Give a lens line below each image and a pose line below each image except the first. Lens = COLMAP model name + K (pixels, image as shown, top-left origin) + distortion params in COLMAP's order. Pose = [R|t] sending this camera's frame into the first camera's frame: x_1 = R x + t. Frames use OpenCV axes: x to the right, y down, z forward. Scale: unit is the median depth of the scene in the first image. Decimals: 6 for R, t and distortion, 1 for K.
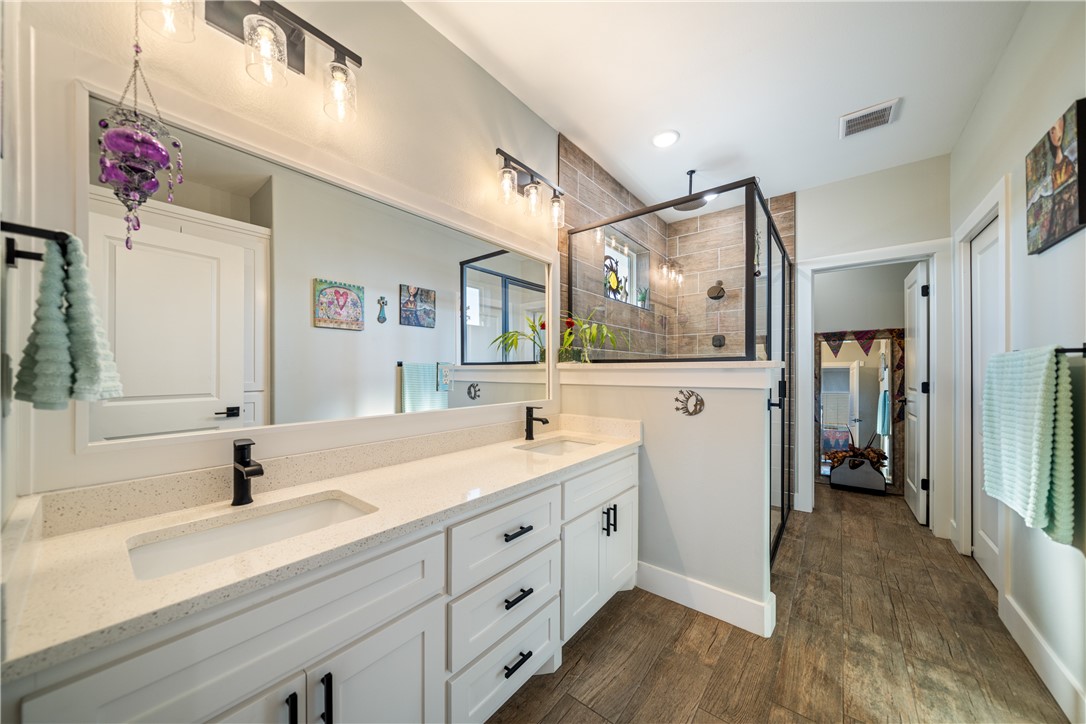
lens RADIAL K [[375.8, 0, 543.2], [0, 375.8, 367.3], [0, 0, 1]] dist [-0.001920, 0.000003]
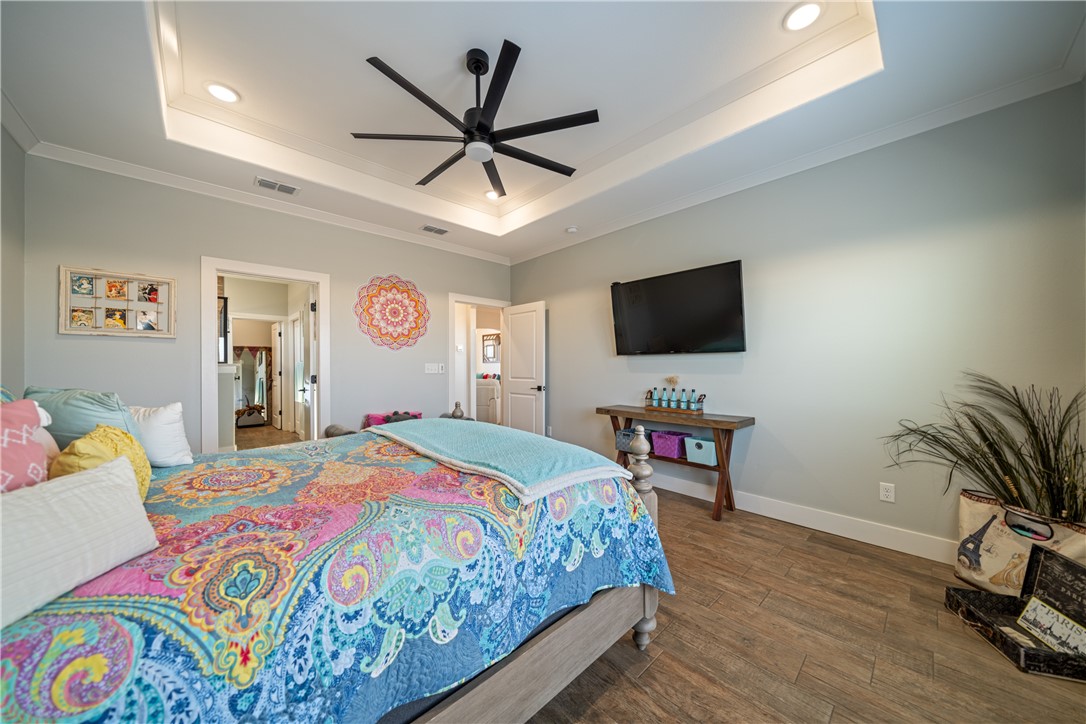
lens RADIAL K [[375.8, 0, 544.6], [0, 375.8, 364.3], [0, 0, 1]] dist [-0.001920, 0.000003]
pose [[0.162889, -0.001425, 0.986643, -0.950304], [0.005728, 0.999983, 0.000499, 0.003433], [-0.986628, 0.005570, 0.162894, -0.938103]]
